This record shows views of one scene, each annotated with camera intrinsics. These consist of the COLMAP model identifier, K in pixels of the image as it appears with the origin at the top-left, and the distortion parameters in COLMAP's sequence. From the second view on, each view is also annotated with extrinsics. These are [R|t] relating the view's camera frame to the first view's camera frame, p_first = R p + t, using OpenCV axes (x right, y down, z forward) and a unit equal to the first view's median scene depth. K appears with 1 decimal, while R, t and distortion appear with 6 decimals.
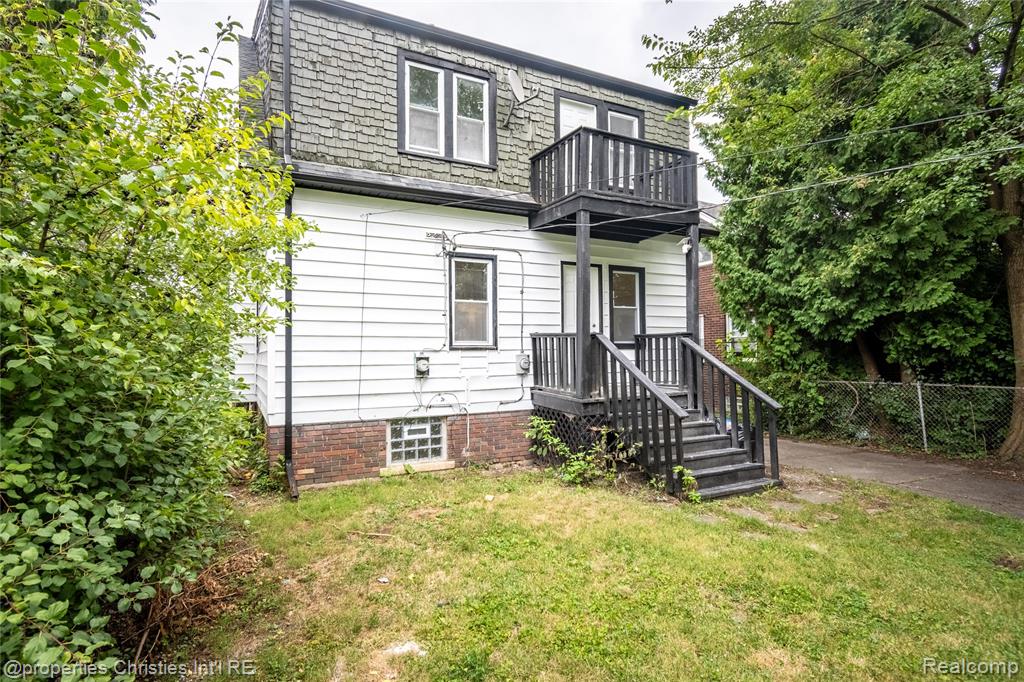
lens RADIAL K [[461.0, 0, 511.2], [0, 461.0, 343.3], [0, 0, 1]] dist [0.005561, 0.000336]
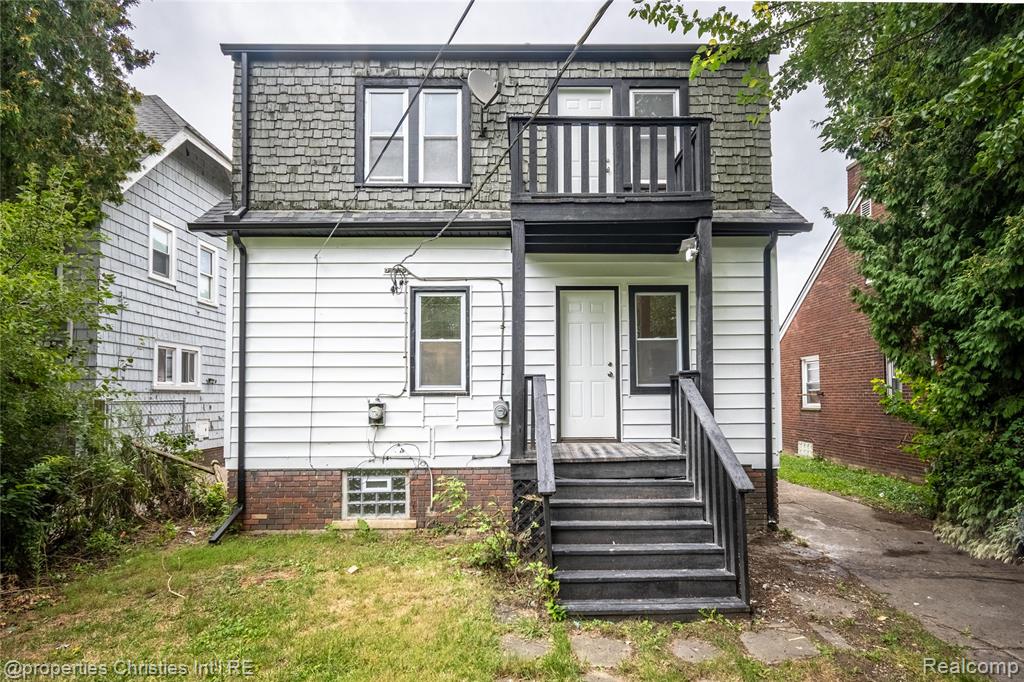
lens RADIAL K [[491.1, 0, 517.3], [0, 491.1, 379.0], [0, 0, 1]] dist [0.005354, 0.000641]
pose [[0.919933, -0.012488, -0.391876, 0.440228], [0.007257, 0.999864, -0.014826, -0.002585], [0.392008, 0.010795, 0.919898, 0.203246]]
